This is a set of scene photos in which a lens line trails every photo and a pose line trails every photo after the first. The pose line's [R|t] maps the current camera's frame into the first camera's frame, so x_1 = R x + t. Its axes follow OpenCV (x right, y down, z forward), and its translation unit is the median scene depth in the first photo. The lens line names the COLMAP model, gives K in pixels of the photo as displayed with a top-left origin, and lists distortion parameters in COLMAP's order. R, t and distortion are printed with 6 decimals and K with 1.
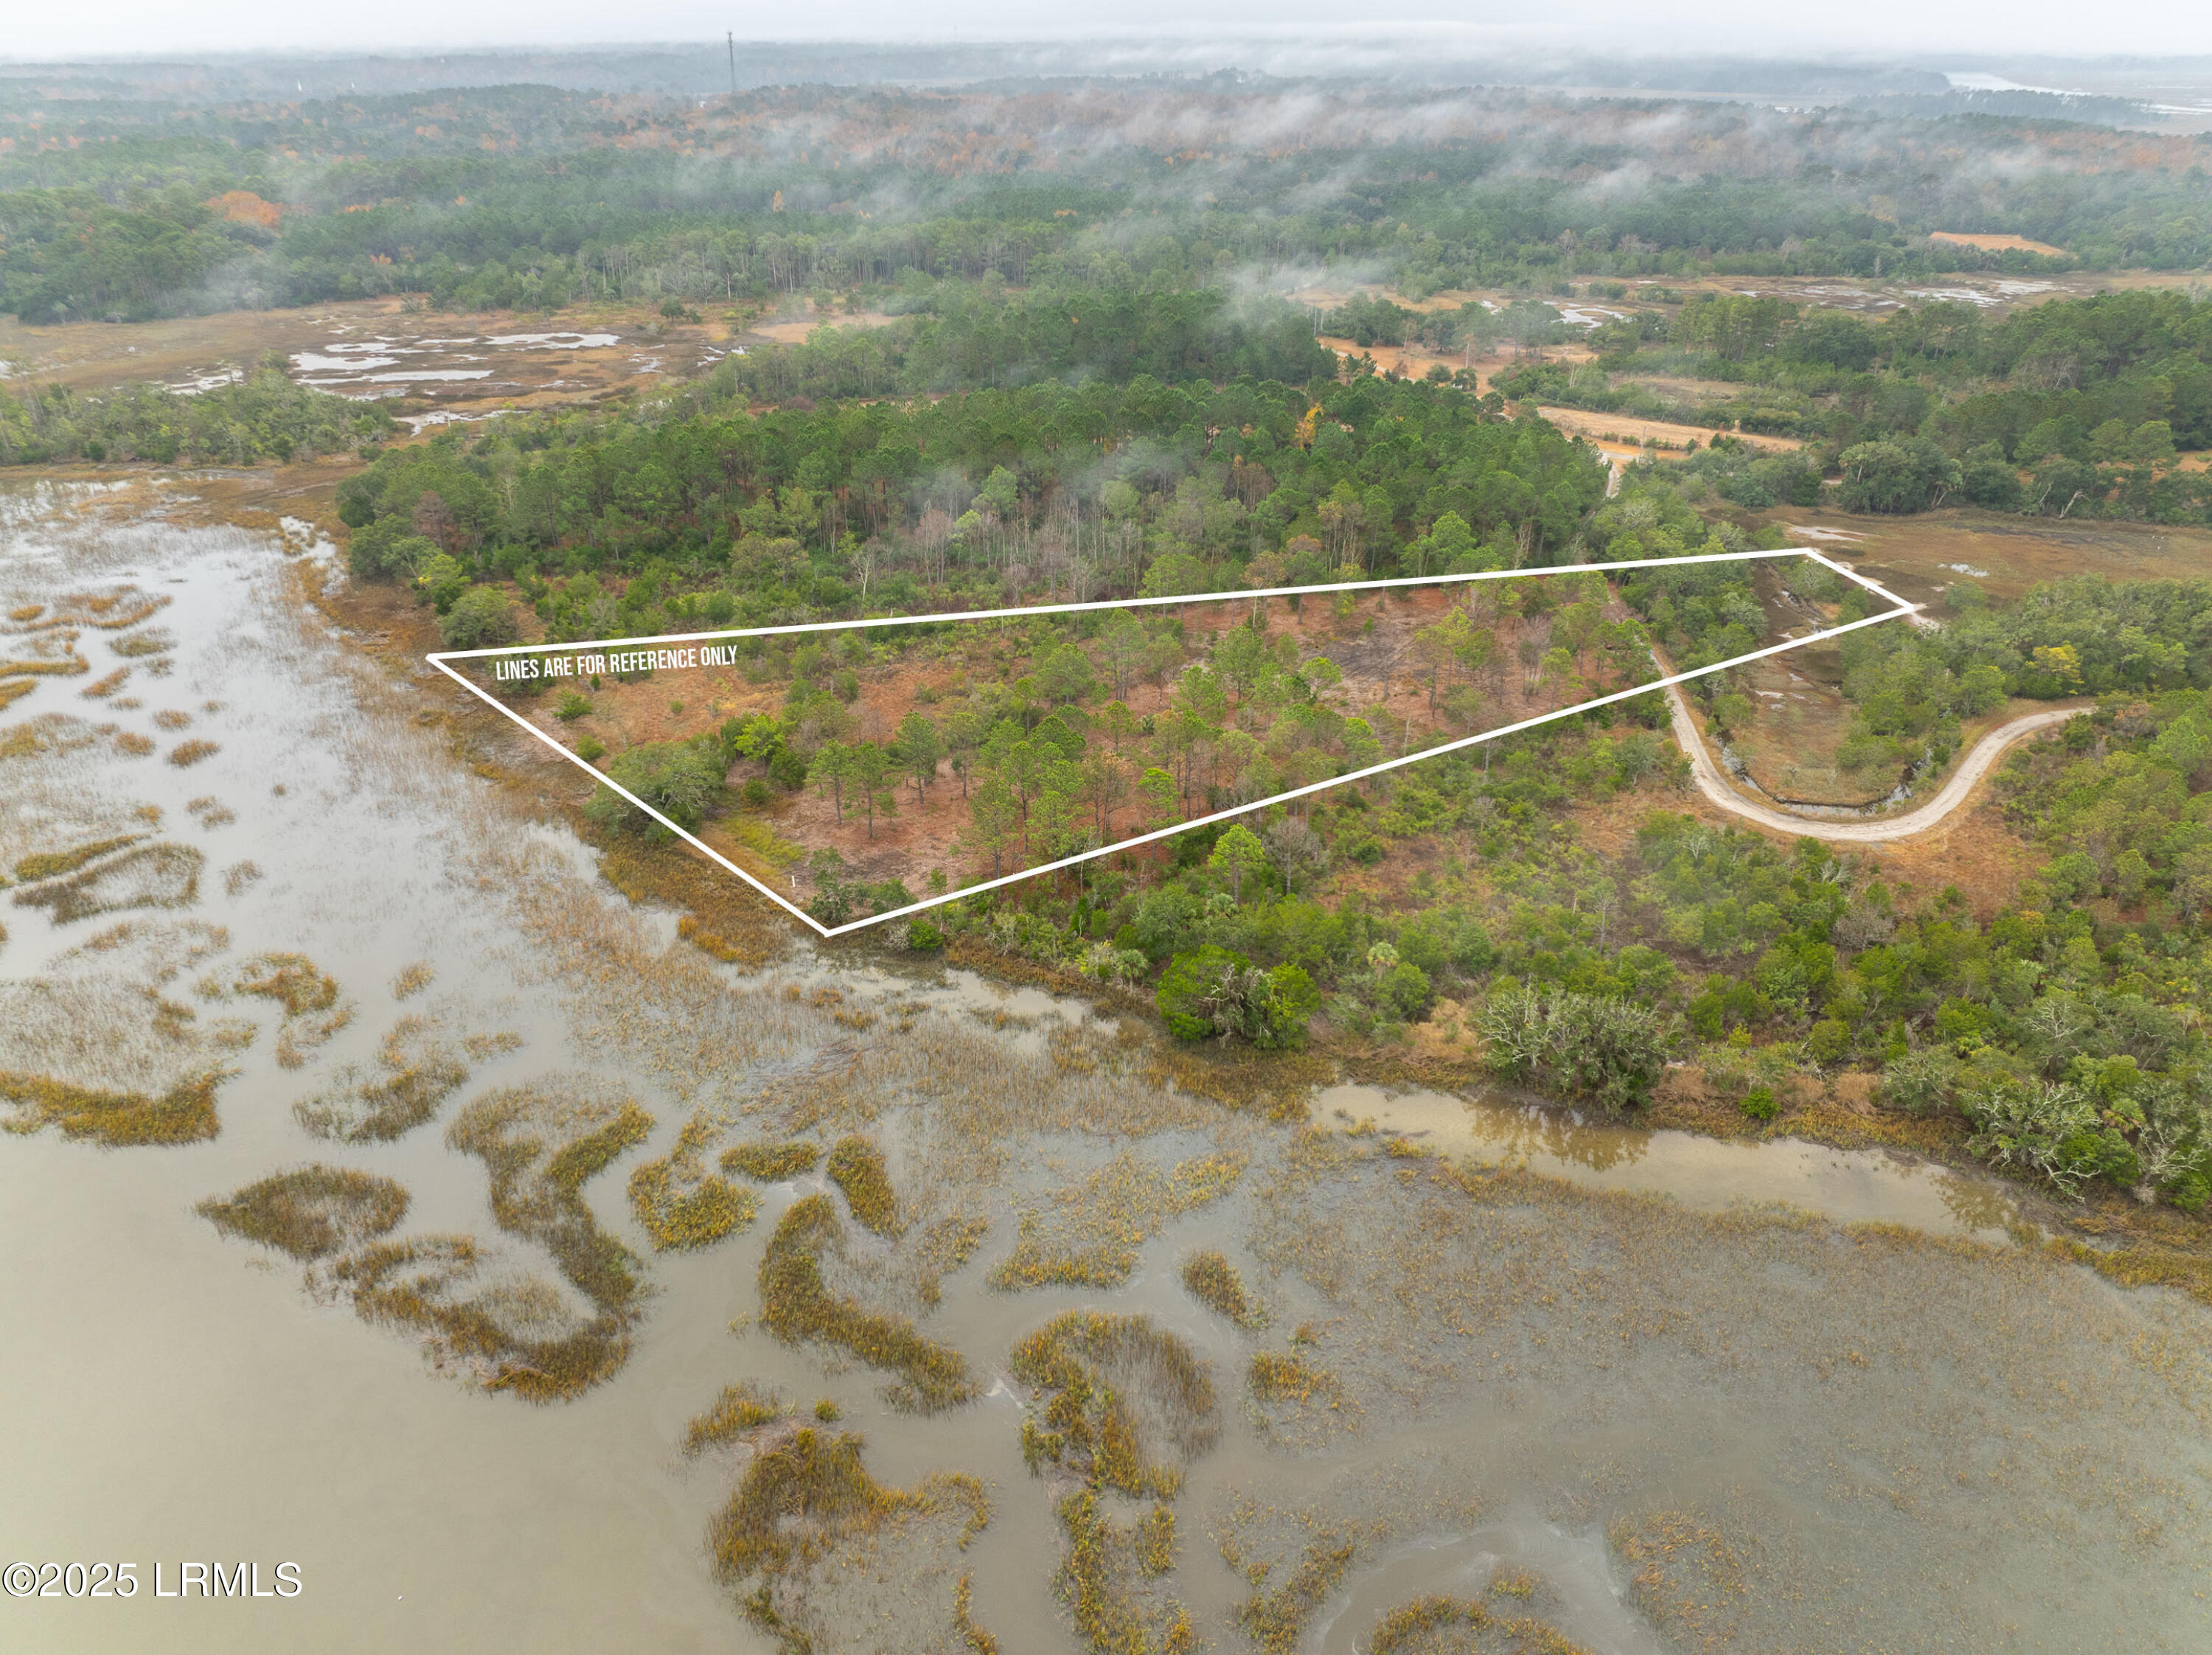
lens RADIAL K [[1567.3, 0, 1112.6], [0, 1567.3, 829.2], [0, 0, 1]] dist [-0.041359, 0.007544]
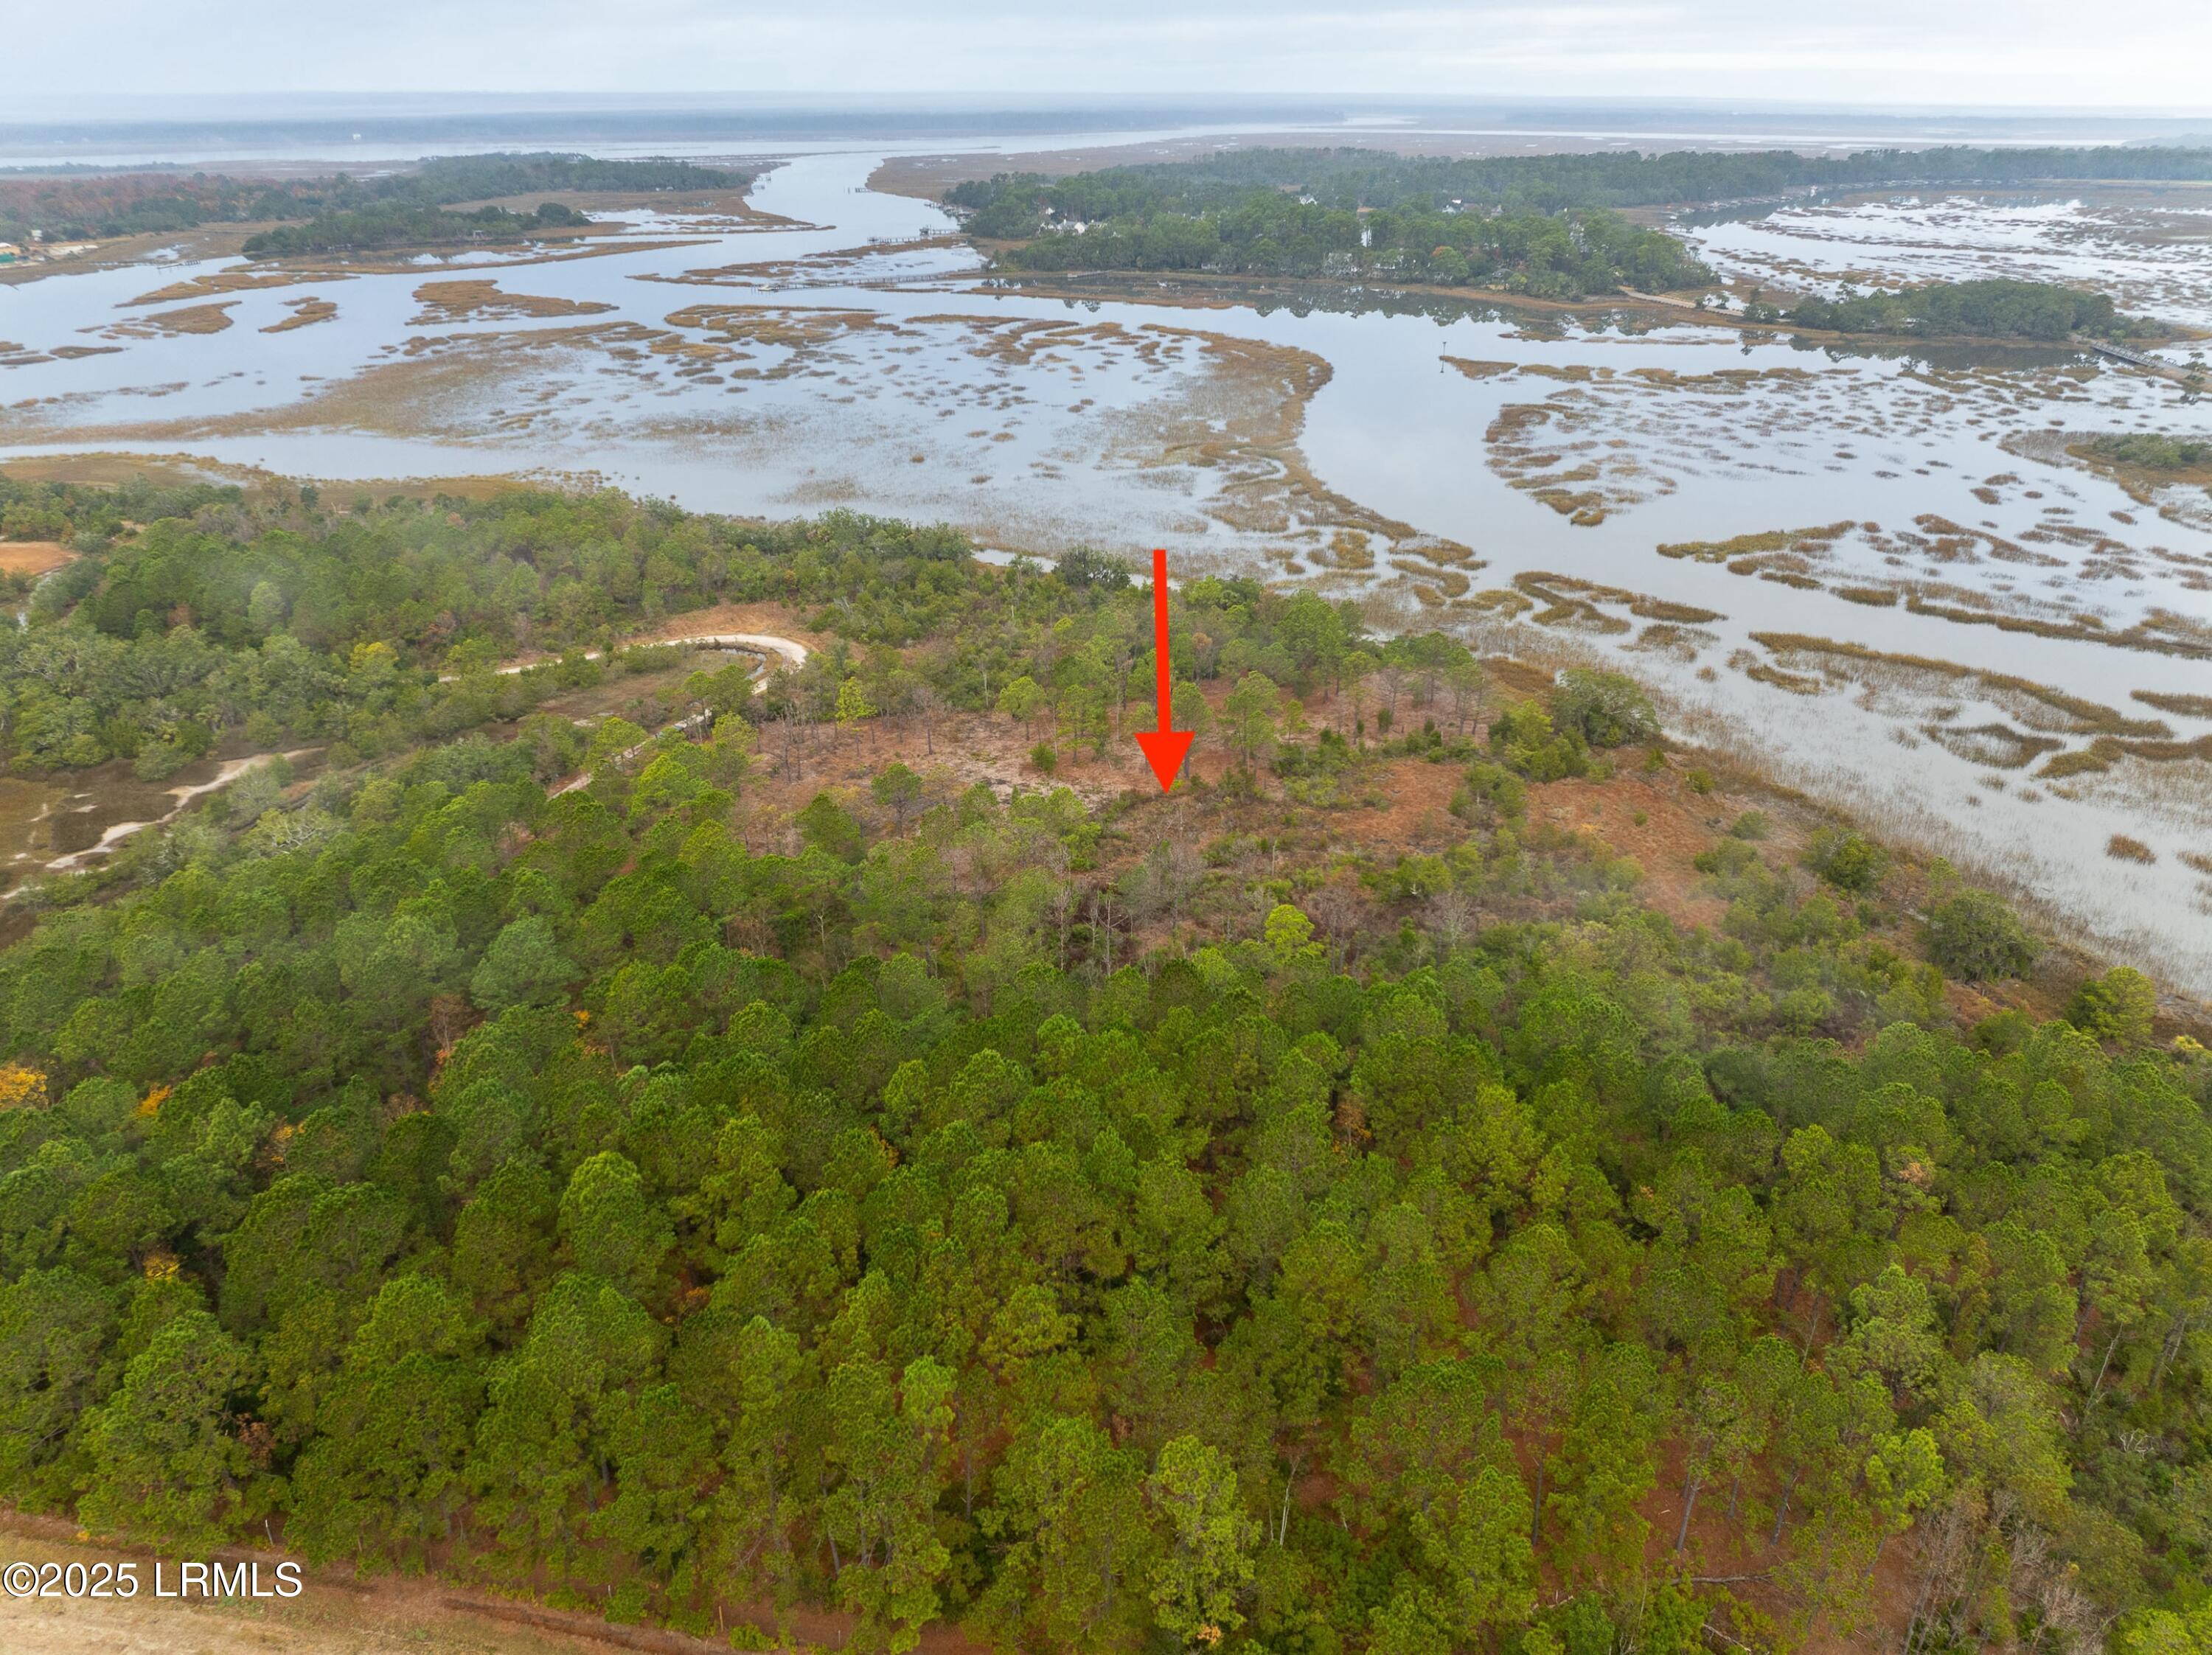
lens RADIAL K [[1574.5, 0, 1111.7], [0, 1574.5, 816.2], [0, 0, 1]] dist [-0.050445, 0.020830]
pose [[-0.955068, -0.134264, 0.264230, -0.308367], [0.129977, 0.611472, 0.780517, -1.210982], [-0.266365, 0.779791, -0.566547, 2.262685]]
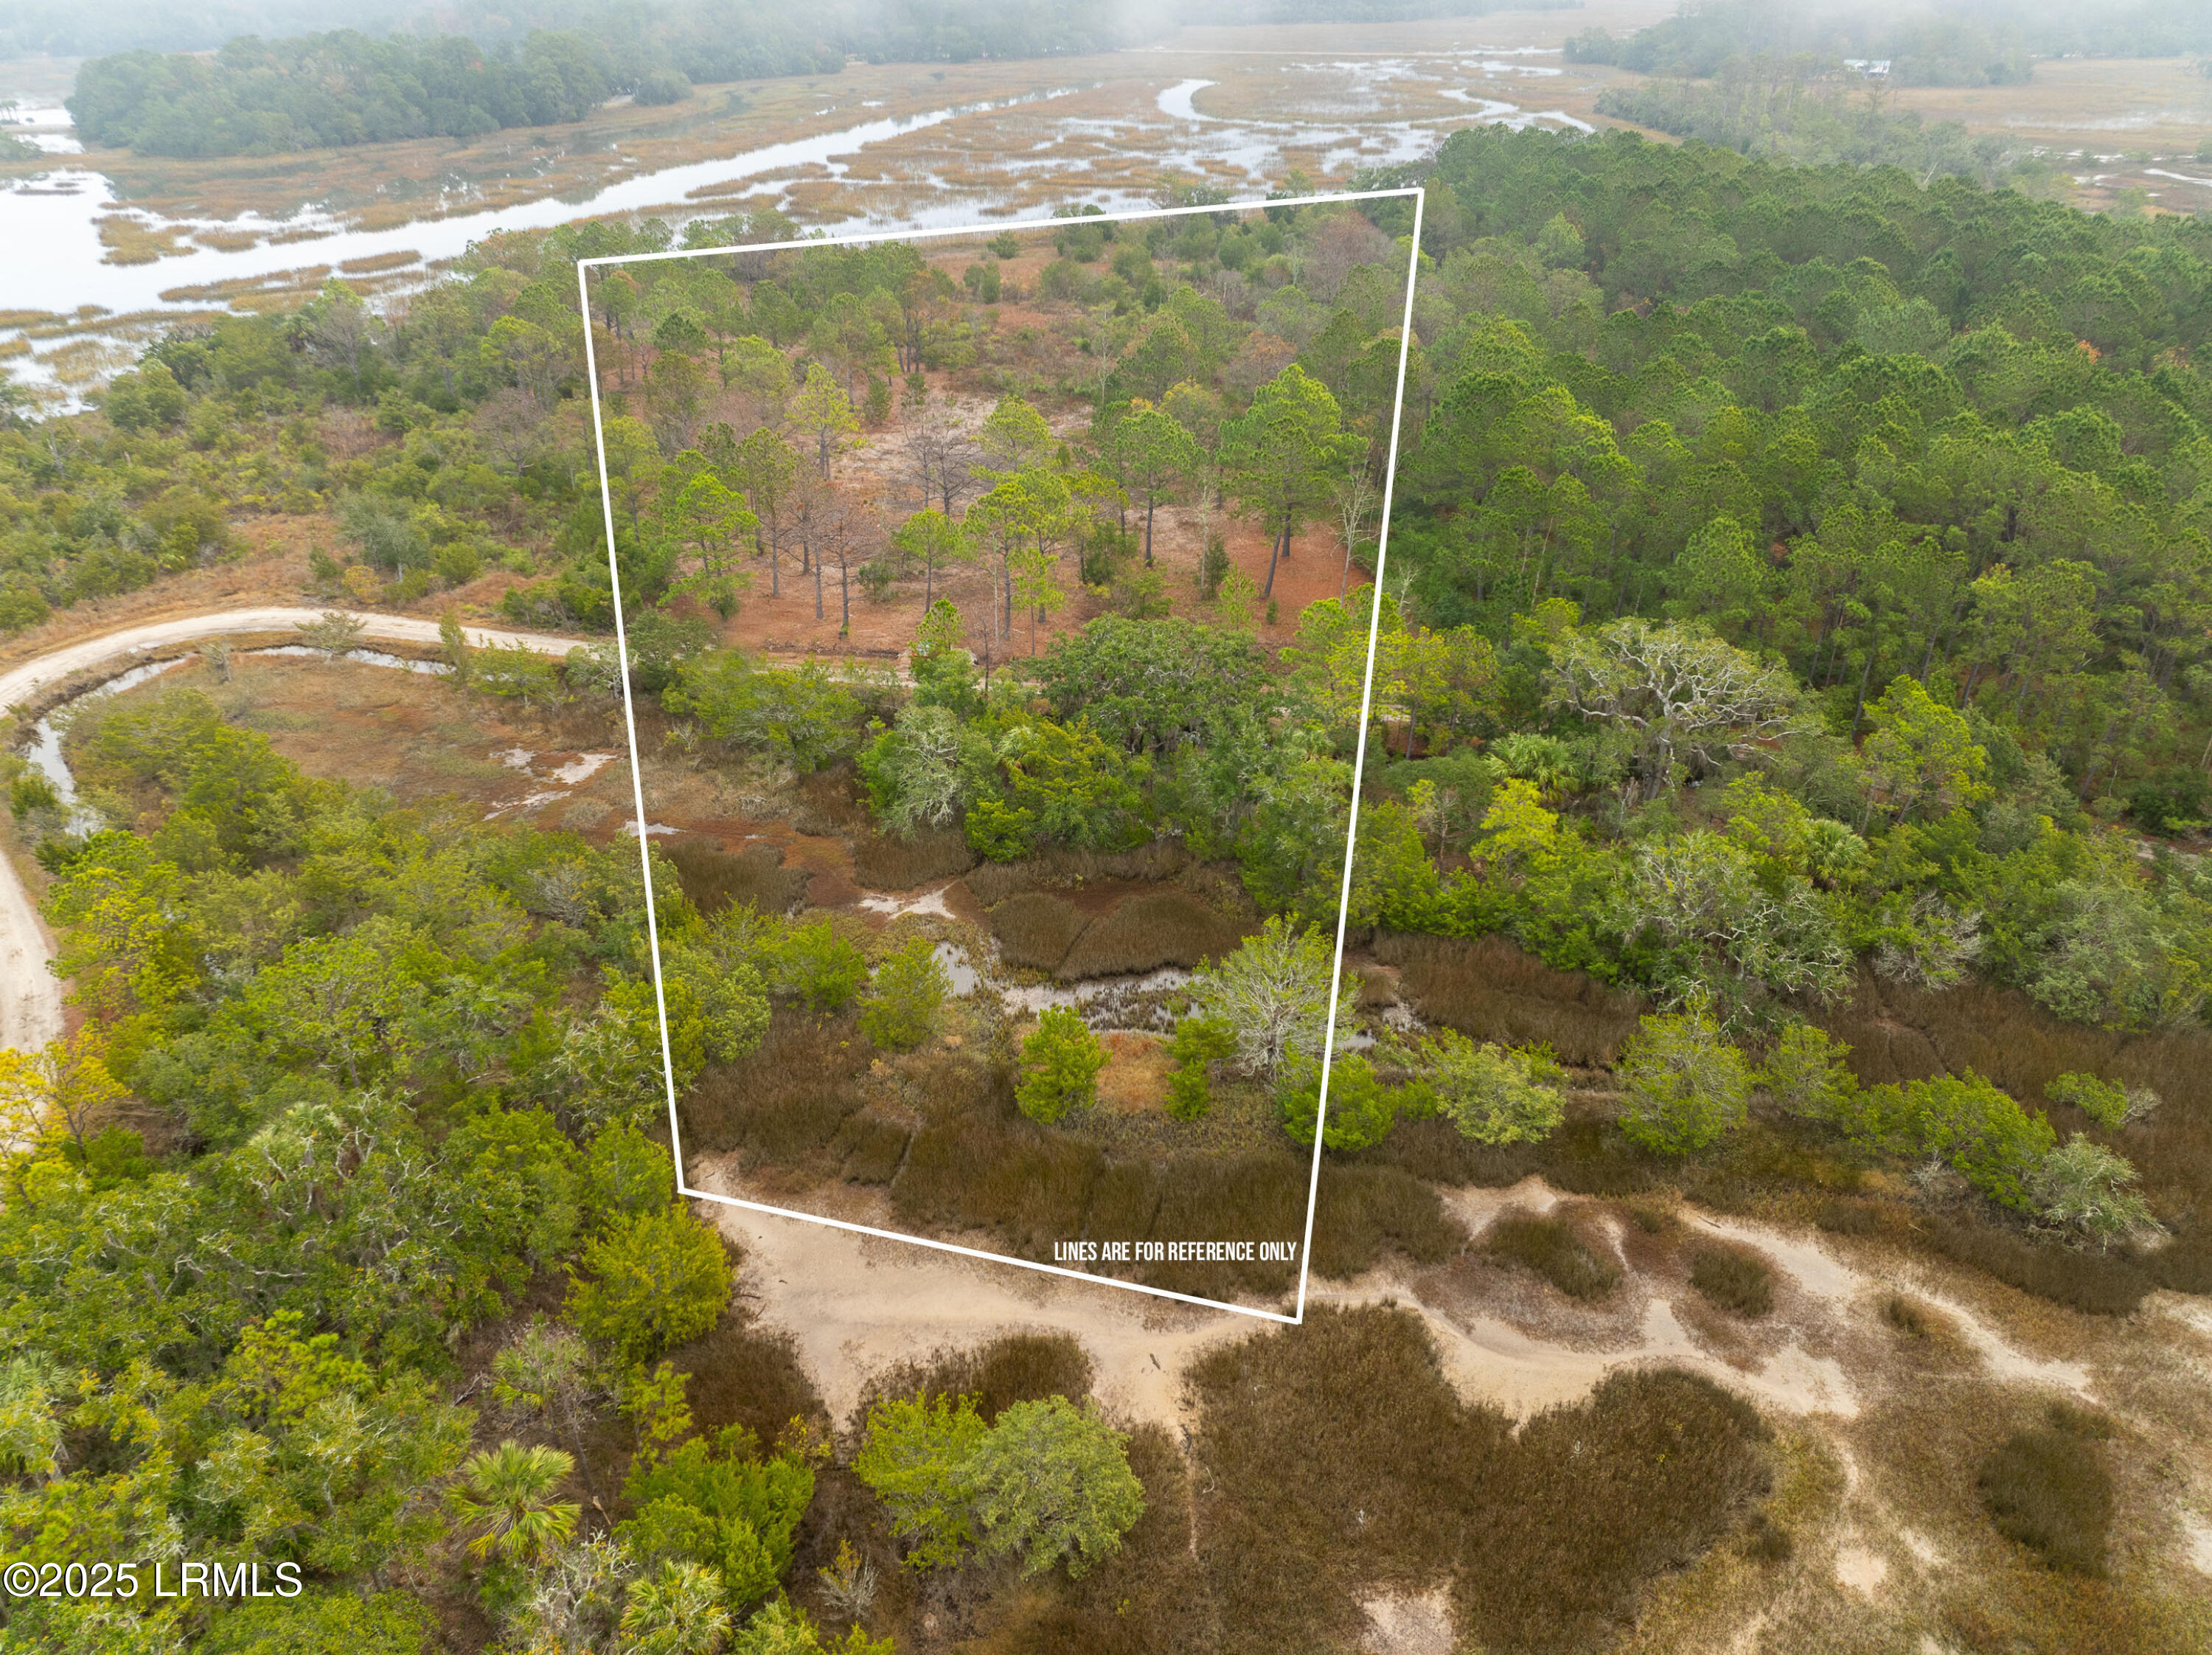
lens RADIAL K [[1601.0, 0, 1116.2], [0, 1601.0, 762.5], [0, 0, 1]] dist [-0.040138, -0.001440]
pose [[-0.148195, 0.445492, -0.882936, 1.115659], [-0.457579, 0.760593, 0.460565, -0.496520], [0.876732, 0.472267, 0.091131, 1.572951]]
